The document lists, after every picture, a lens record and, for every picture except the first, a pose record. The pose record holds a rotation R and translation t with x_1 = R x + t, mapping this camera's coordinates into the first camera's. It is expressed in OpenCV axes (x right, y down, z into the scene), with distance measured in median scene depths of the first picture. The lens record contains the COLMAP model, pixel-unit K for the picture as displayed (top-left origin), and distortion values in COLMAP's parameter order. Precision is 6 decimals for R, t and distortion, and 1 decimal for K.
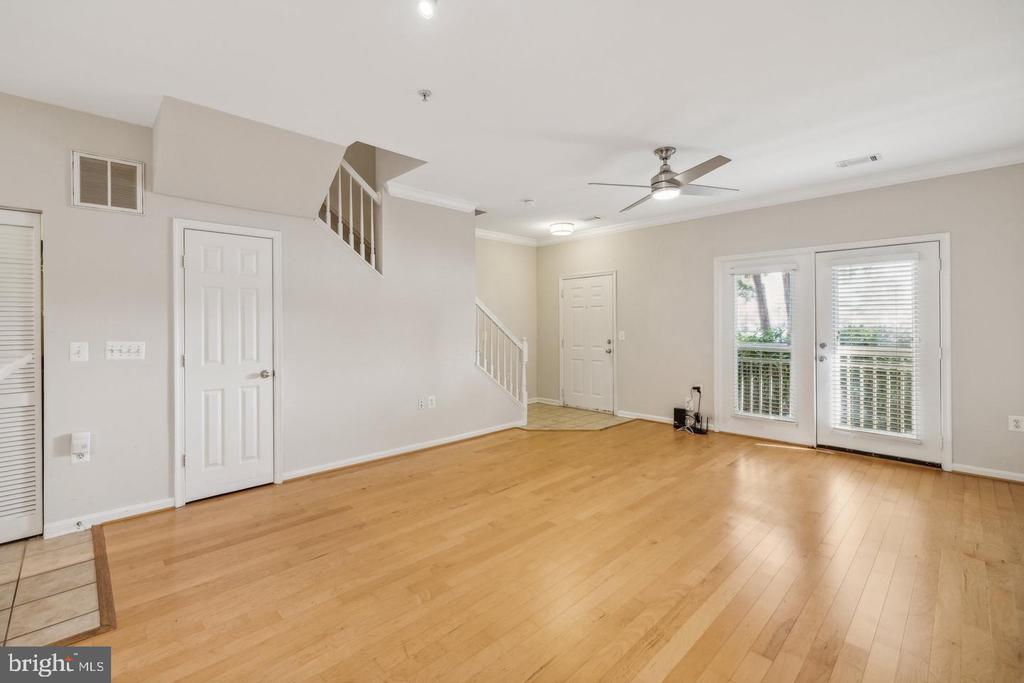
lens RADIAL K [[442.5, 0, 494.6], [0, 442.5, 325.4], [0, 0, 1]] dist [0.004242, 0.000157]
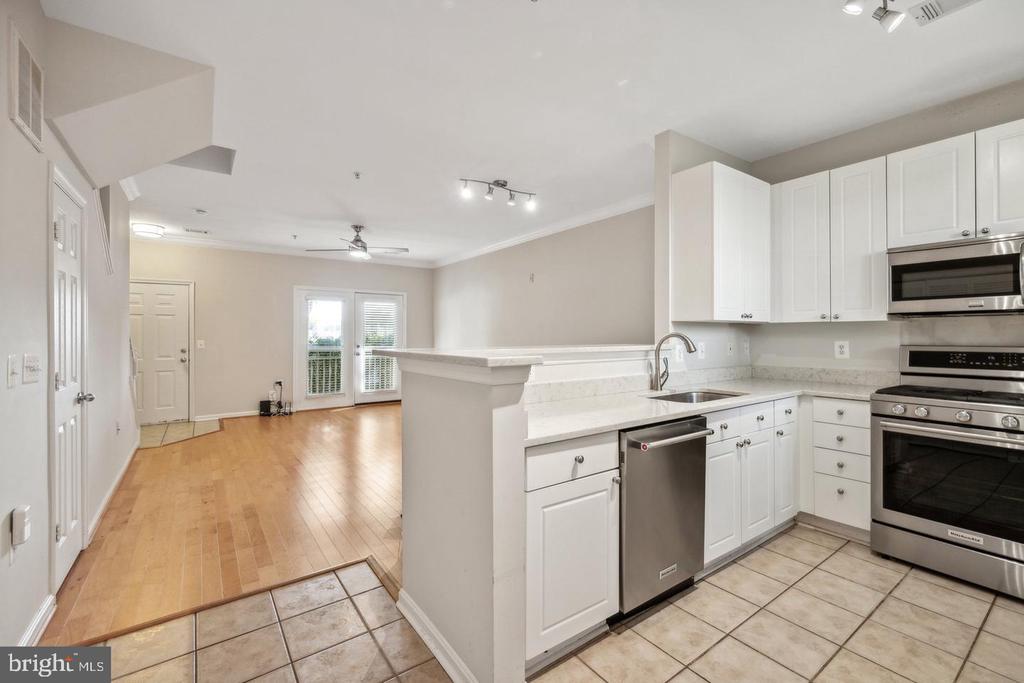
lens RADIAL K [[442.5, 0, 506.0], [0, 442.5, 333.5], [0, 0, 1]] dist [0.004242, 0.000157]
pose [[0.143029, 0.006964, 0.989694, -0.941068], [0.005430, 0.999955, -0.007821, 0.013195], [-0.989704, 0.006492, 0.142985, 0.184205]]
